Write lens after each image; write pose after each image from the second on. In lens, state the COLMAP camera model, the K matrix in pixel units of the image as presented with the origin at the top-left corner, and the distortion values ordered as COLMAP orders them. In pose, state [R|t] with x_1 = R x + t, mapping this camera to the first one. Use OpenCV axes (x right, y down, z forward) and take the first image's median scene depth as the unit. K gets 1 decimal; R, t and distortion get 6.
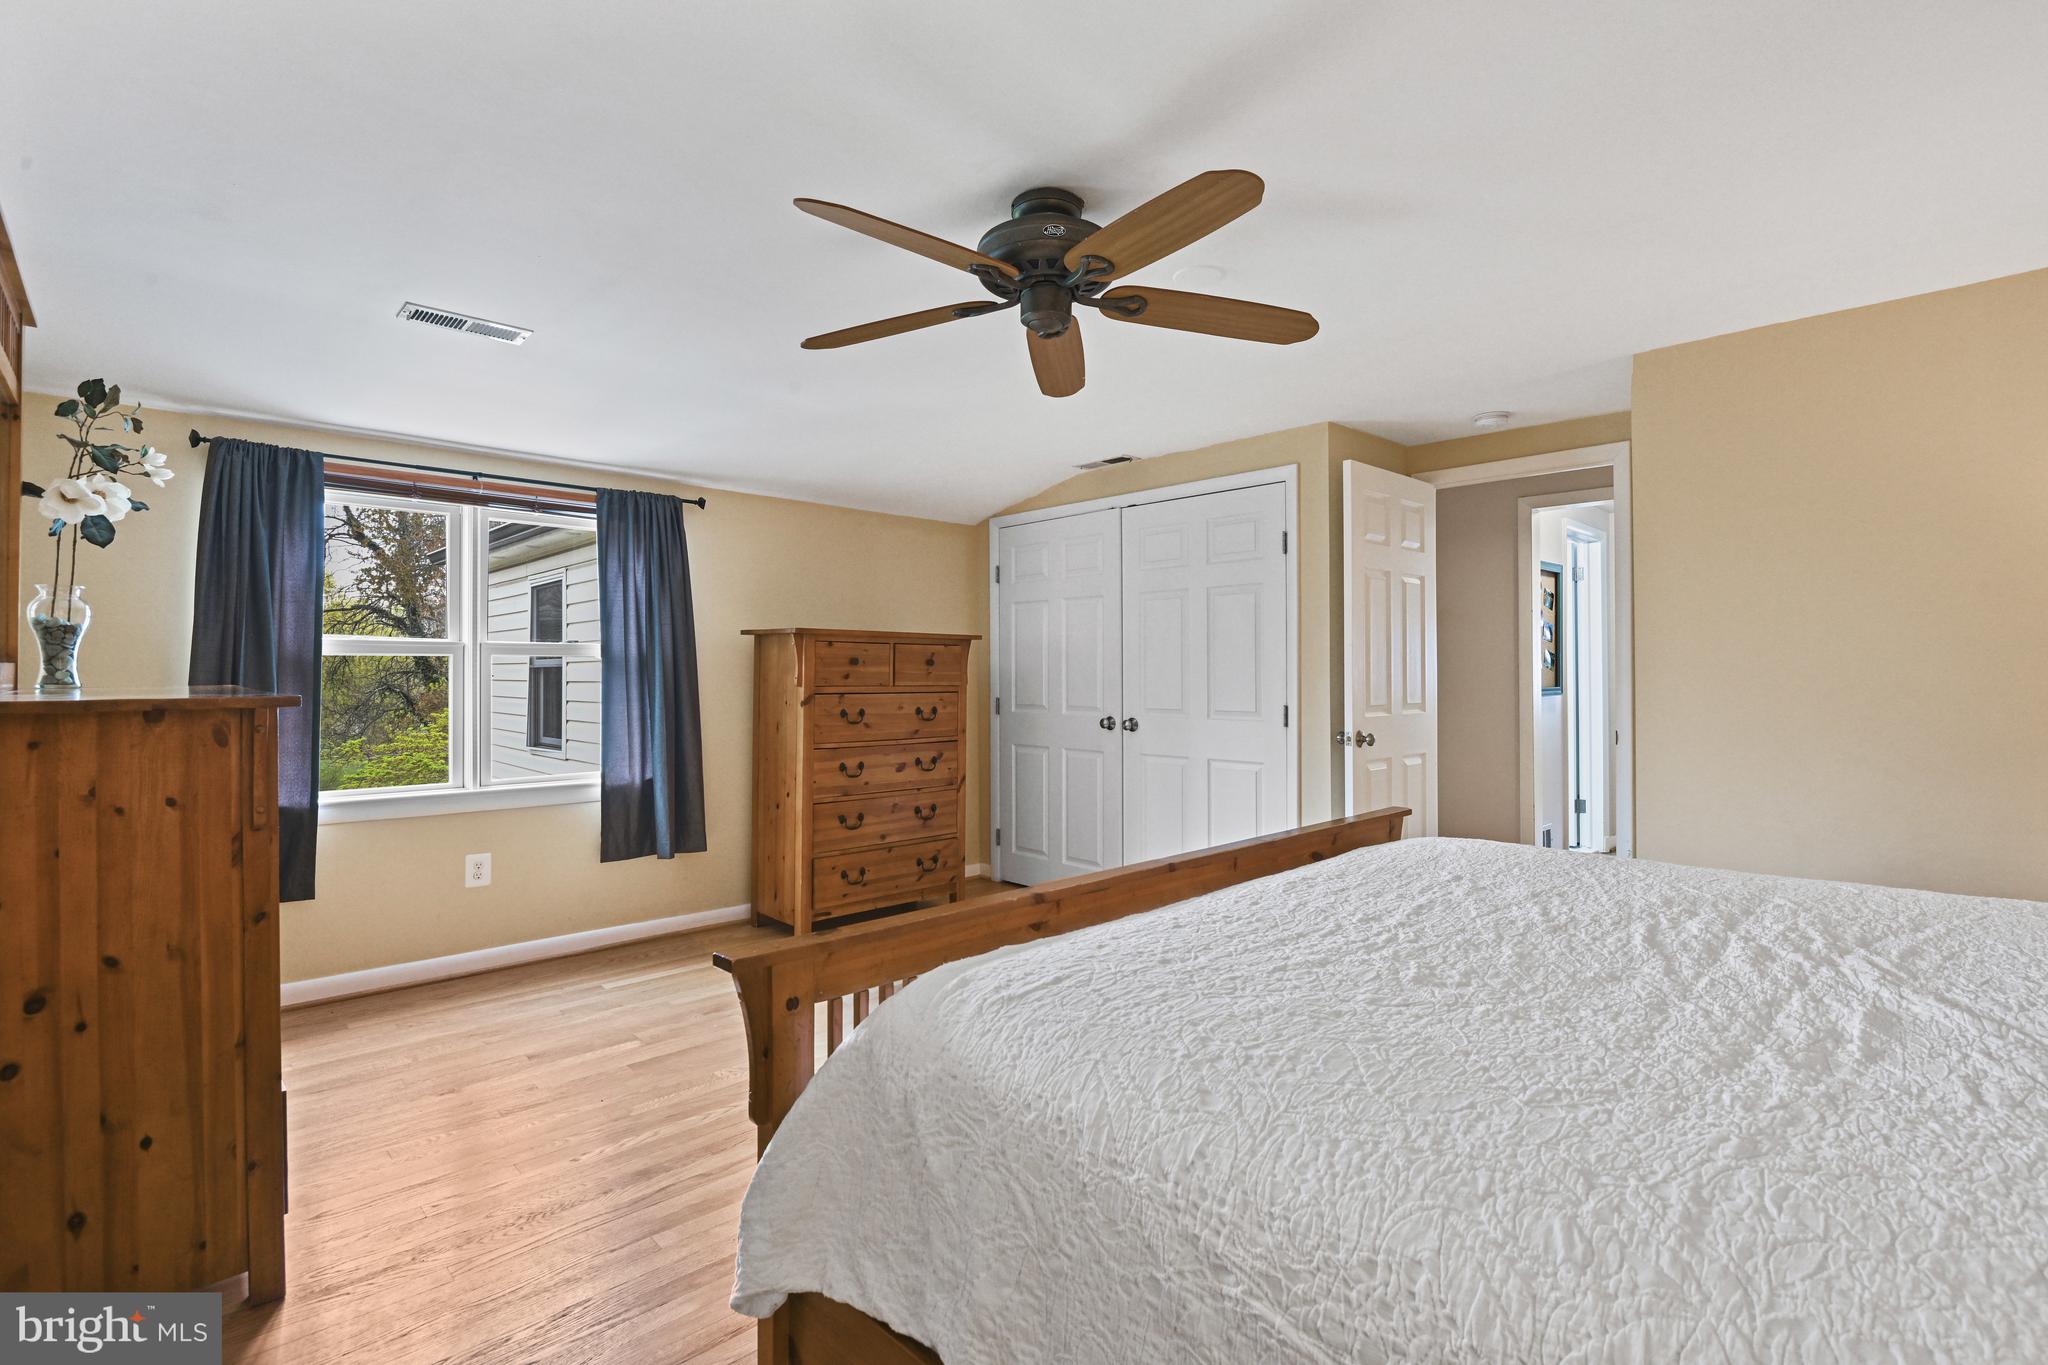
lens RADIAL K [[961.9, 0, 1026.5], [0, 961.9, 674.2], [0, 0, 1]] dist [-0.002837, -0.001274]
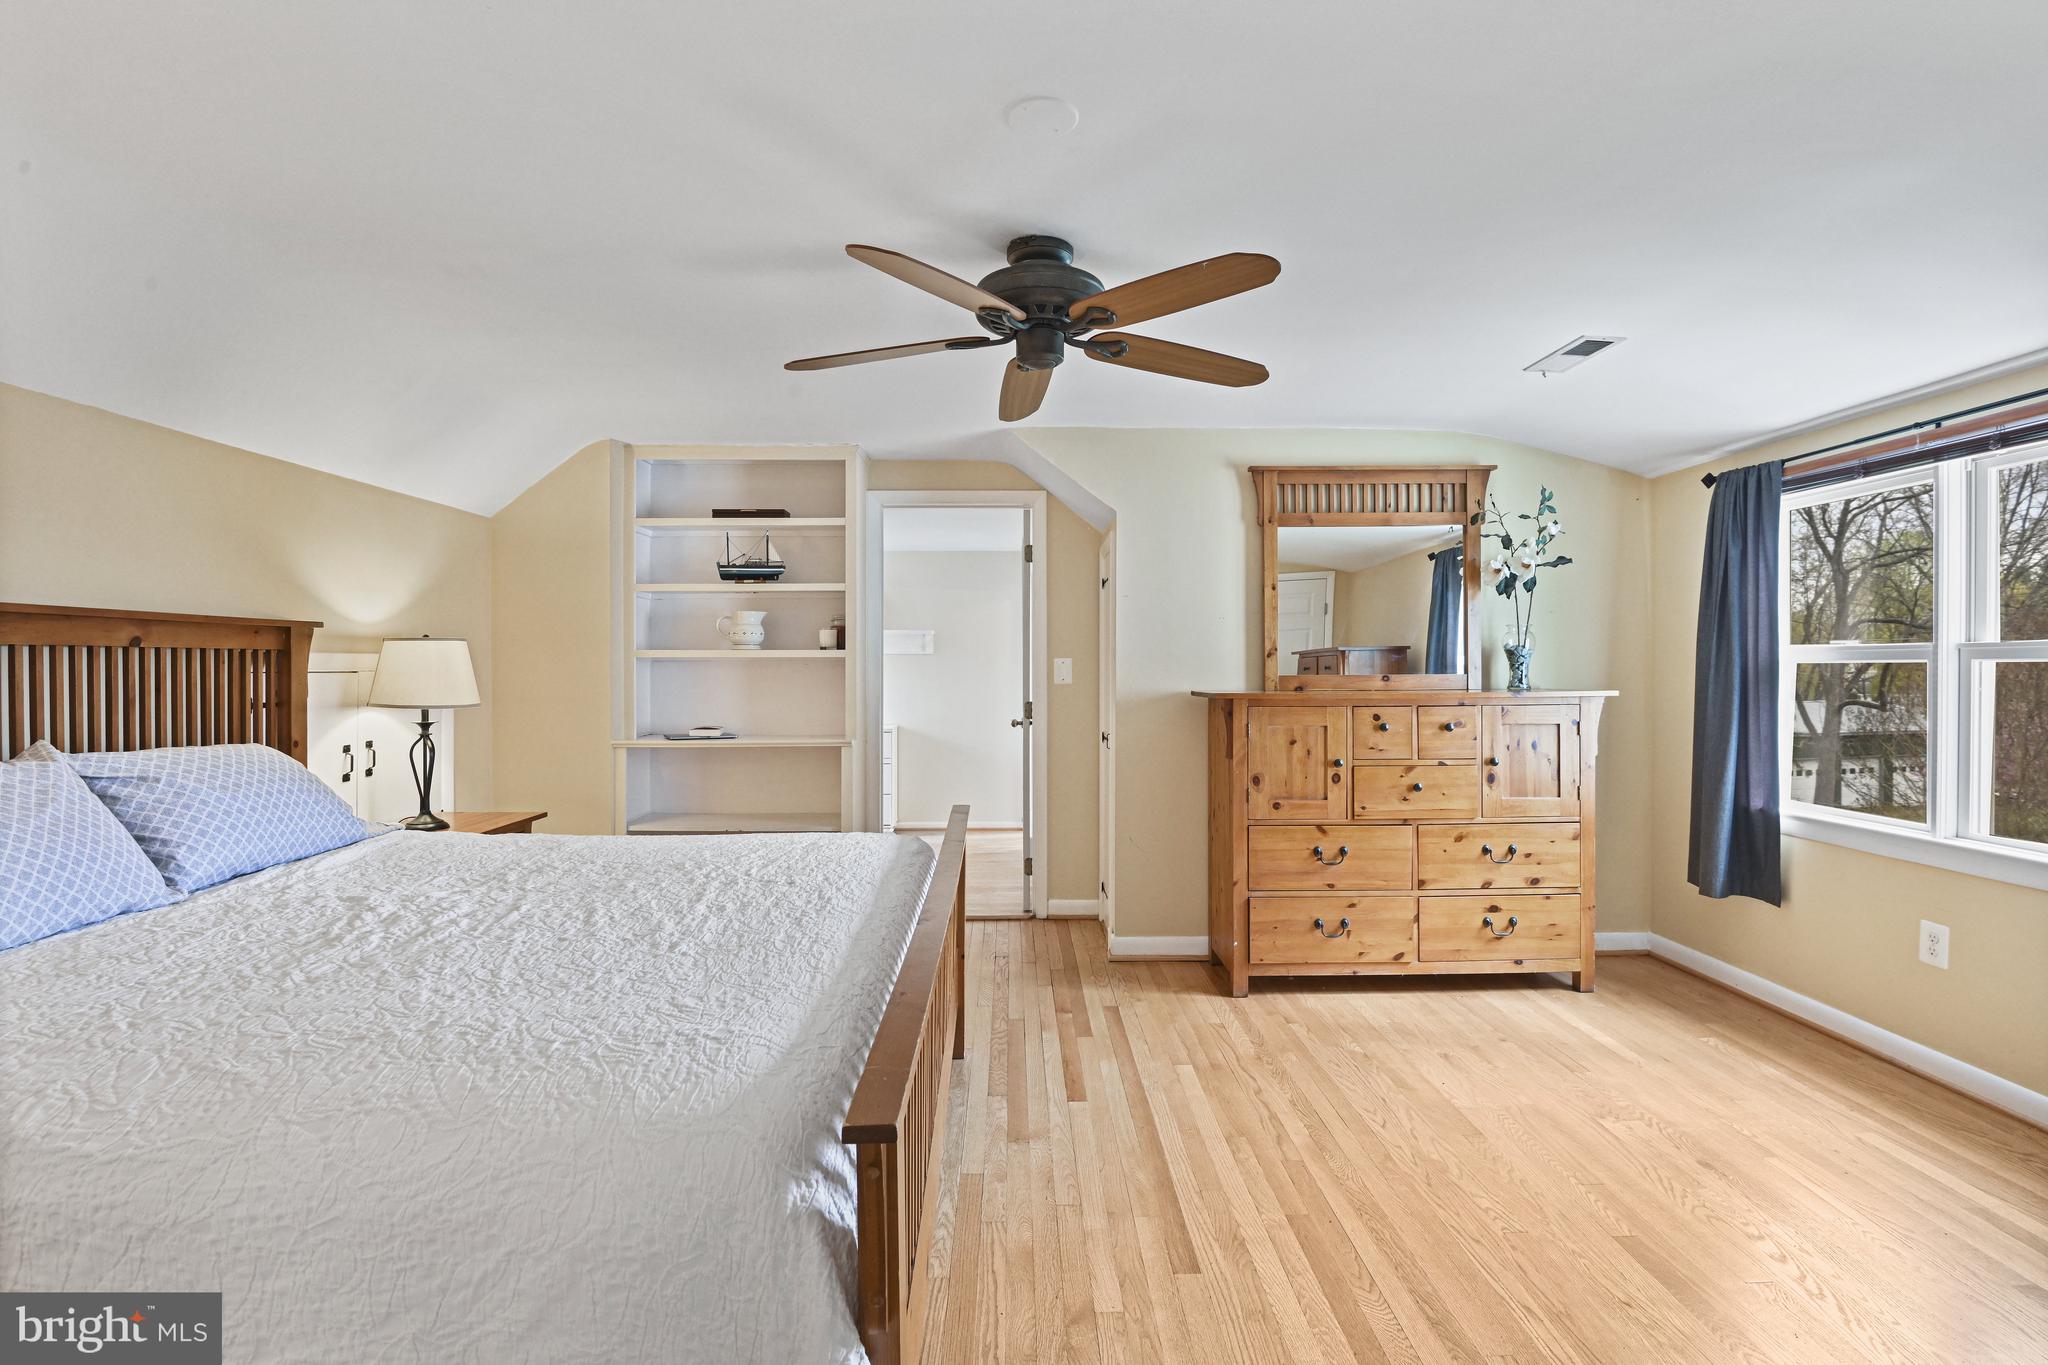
lens RADIAL K [[961.9, 0, 1026.5], [0, 961.9, 674.2], [0, 0, 1]] dist [-0.002837, -0.001274]
pose [[-0.675612, 0.000830, -0.737257, 0.469411], [0.000636, 1.000000, 0.000543, -0.009394], [0.737257, -0.000102, -0.675612, 0.987469]]
